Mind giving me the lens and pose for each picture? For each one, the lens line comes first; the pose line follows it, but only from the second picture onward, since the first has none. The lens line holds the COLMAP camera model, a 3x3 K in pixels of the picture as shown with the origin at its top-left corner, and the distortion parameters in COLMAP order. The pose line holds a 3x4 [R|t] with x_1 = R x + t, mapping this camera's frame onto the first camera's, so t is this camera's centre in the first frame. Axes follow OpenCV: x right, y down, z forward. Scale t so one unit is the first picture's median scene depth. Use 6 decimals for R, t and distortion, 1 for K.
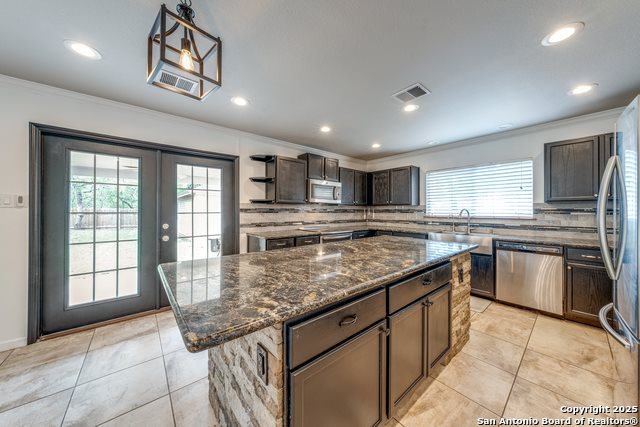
lens RADIAL K [[218.2, 0, 332.4], [0, 218.2, 210.2], [0, 0, 1]] dist [-0.003315, -0.000333]
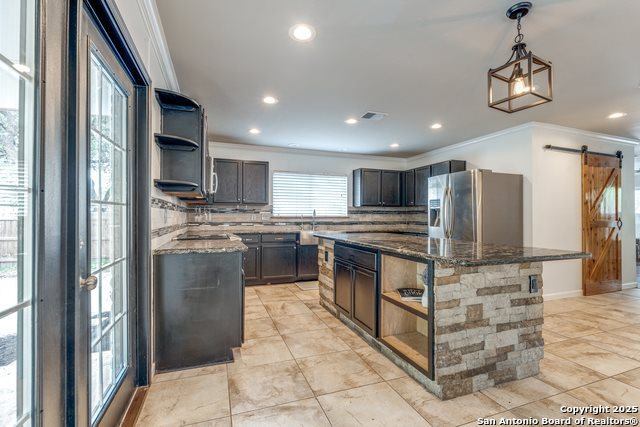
lens RADIAL K [[285.6, 0, 305.6], [0, 285.6, 209.2], [0, 0, 1]] dist [-0.007539, -0.000823]
pose [[0.385859, 0.022250, 0.922289, -0.743446], [-0.004033, 0.999740, -0.022431, 0.023993], [-0.922549, 0.004936, 0.385849, 0.409966]]
